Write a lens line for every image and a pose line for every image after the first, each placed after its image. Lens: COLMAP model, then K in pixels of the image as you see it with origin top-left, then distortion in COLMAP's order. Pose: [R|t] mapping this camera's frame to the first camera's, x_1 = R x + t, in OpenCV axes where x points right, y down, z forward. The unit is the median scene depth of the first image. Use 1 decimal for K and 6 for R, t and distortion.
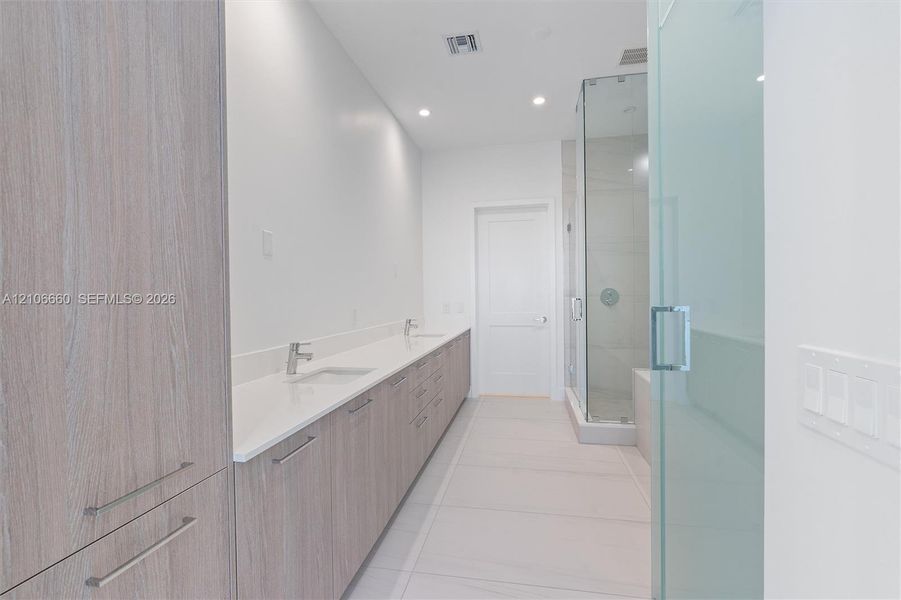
lens RADIAL K [[410.5, 0, 450.5], [0, 410.5, 300.0], [0, 0, 1]] dist [-0.011822, 0.000292]
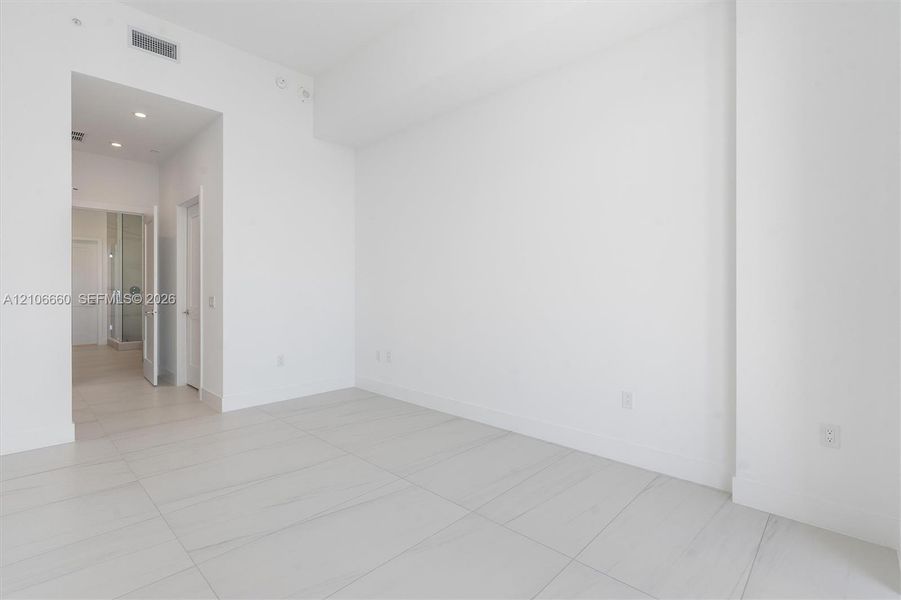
lens RADIAL K [[410.5, 0, 450.5], [0, 410.5, 300.0], [0, 0, 1]] dist [-0.011822, 0.000292]
pose [[0.553673, 0.013009, 0.832633, -0.422898], [-0.001273, 0.999890, -0.014775, 0.063297], [-0.832734, 0.007120, 0.553628, -1.398034]]
